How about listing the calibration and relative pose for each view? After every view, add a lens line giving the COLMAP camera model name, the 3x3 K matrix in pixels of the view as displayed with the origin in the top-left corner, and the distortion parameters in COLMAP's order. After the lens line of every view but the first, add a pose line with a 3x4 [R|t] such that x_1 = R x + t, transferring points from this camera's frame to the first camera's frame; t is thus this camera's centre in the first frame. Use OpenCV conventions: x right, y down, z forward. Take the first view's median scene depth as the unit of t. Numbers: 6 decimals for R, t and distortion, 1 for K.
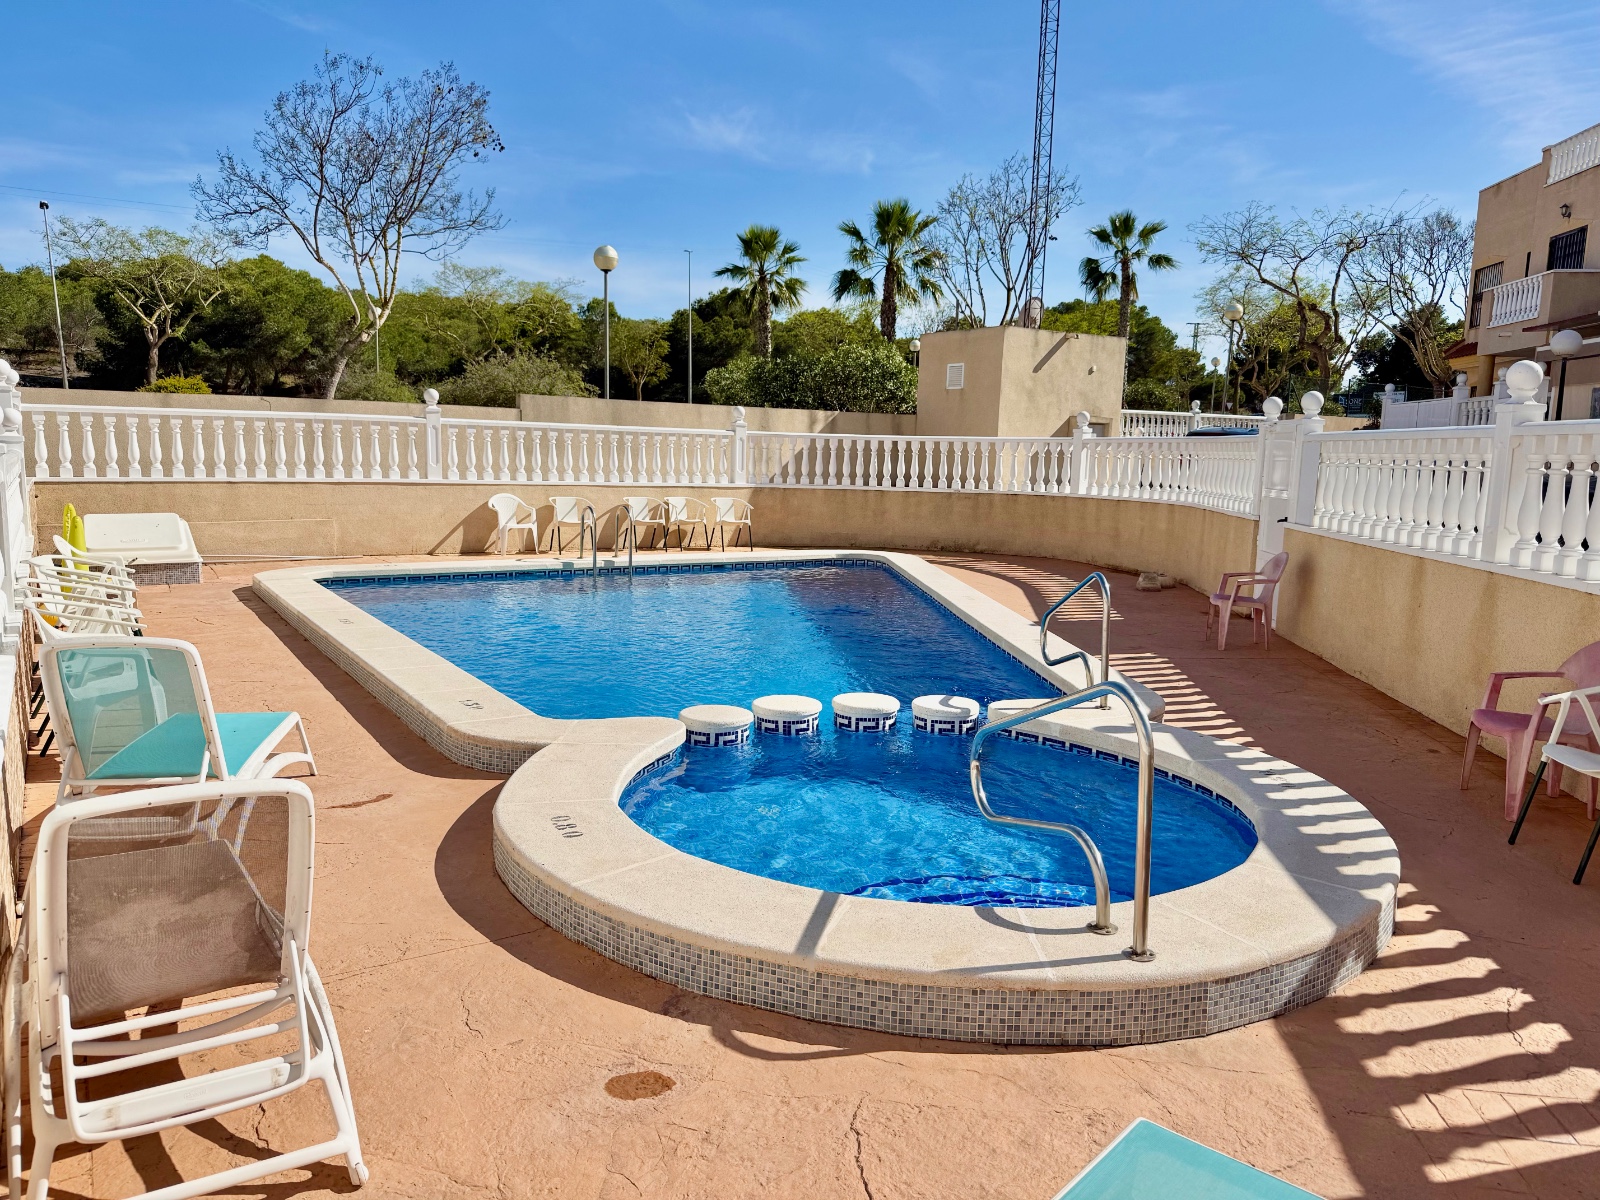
lens RADIAL K [[1120.7, 0, 816.3], [0, 1120.7, 637.8], [0, 0, 1]] dist [0.035475, -0.040392]
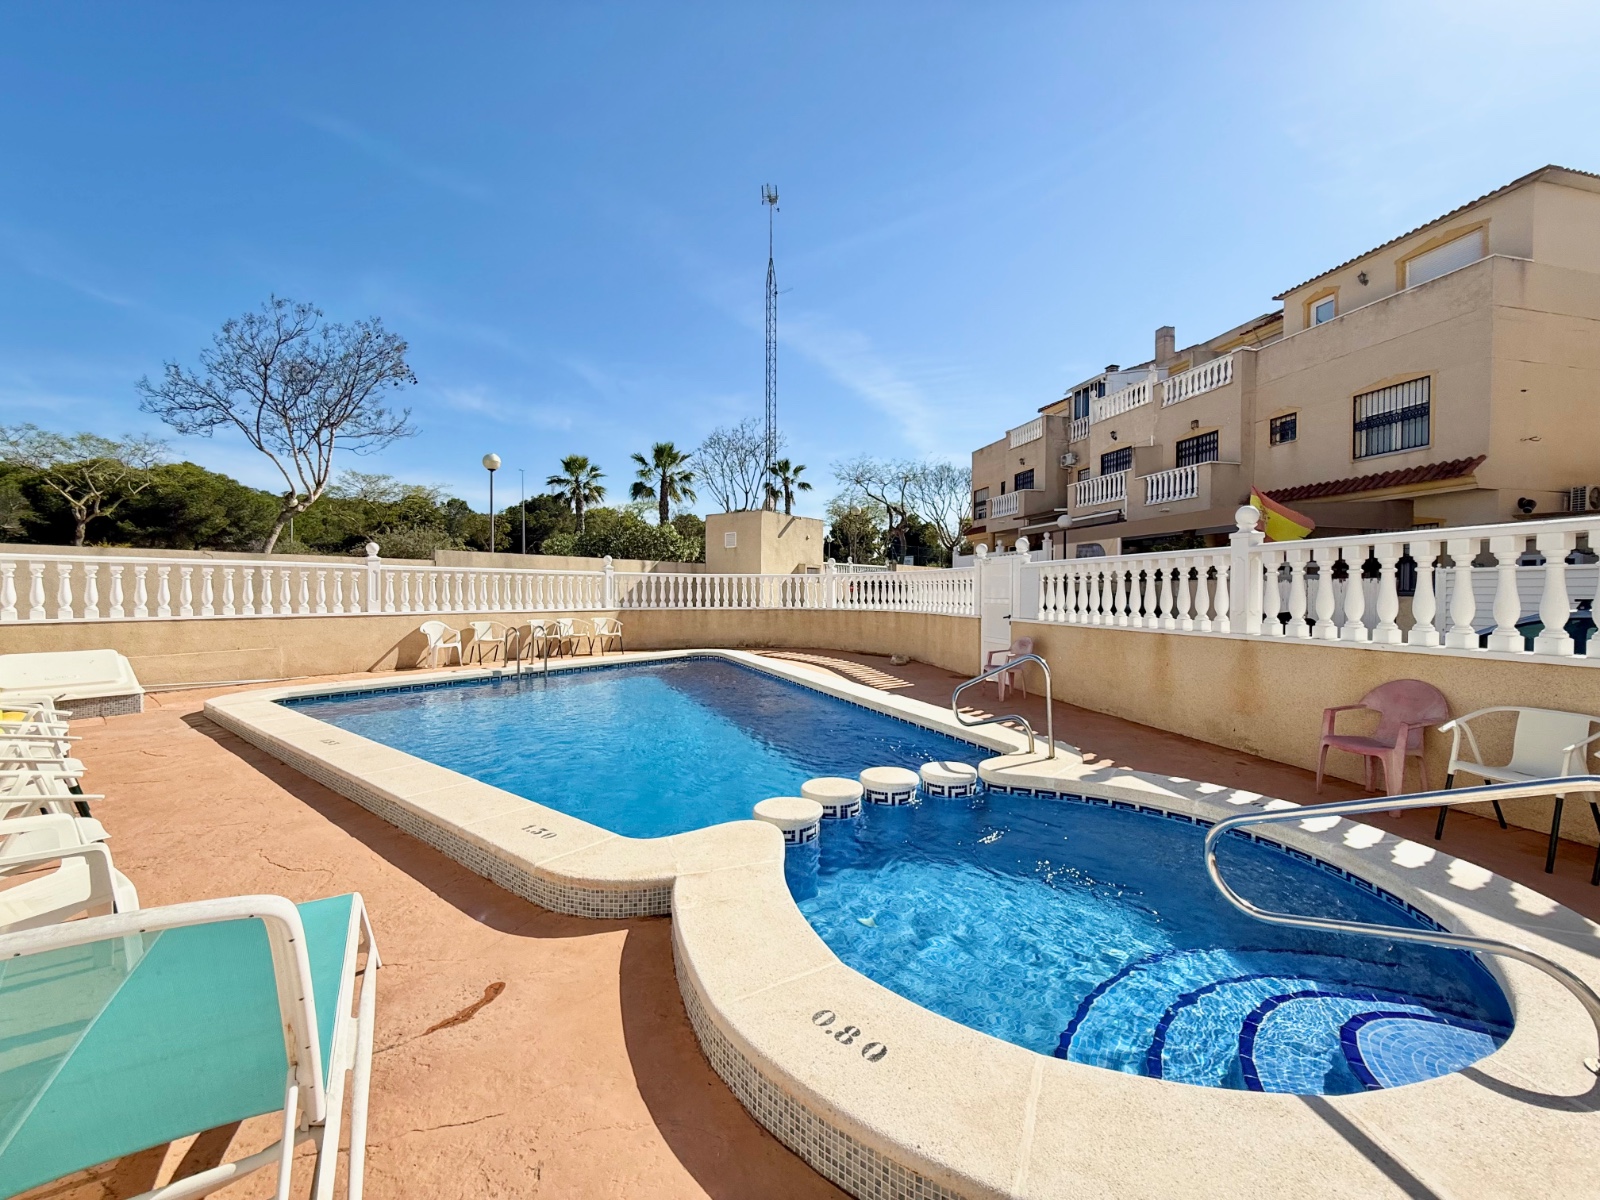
lens RADIAL K [[638.0, 0, 813.7], [0, 638.0, 616.6], [0, 0, 1]] dist [-0.000587, 0.000837]
pose [[0.944022, -0.036572, 0.327849, -0.097898], [0.076804, 0.990891, -0.110615, -0.016346], [-0.320817, 0.129603, 0.938232, 0.150128]]
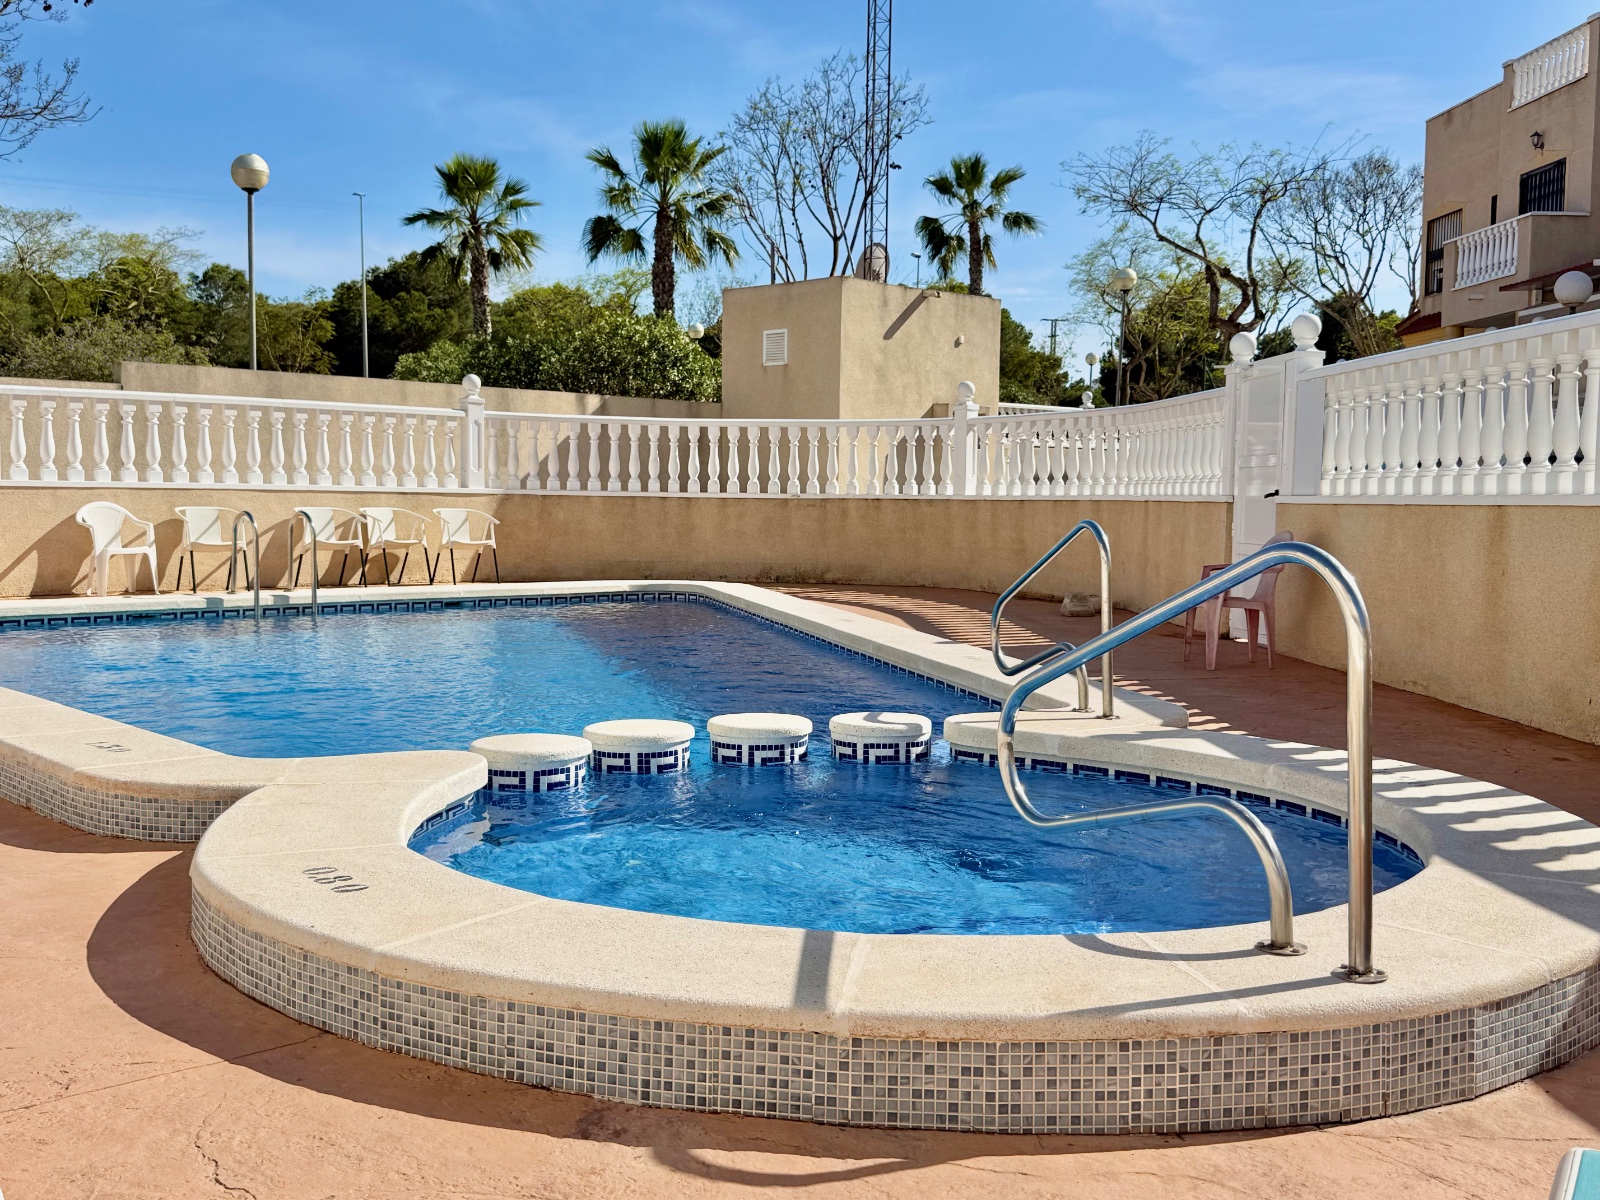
lens RADIAL K [[1586.7, 0, 832.4], [0, 1586.7, 631.6], [0, 0, 1]] dist [0.041146, 0.000000]
pose [[0.984180, -0.031349, 0.174374, -0.028714], [0.044820, 0.996261, -0.073858, 0.029595], [-0.171407, 0.080505, 0.981906, 0.036279]]
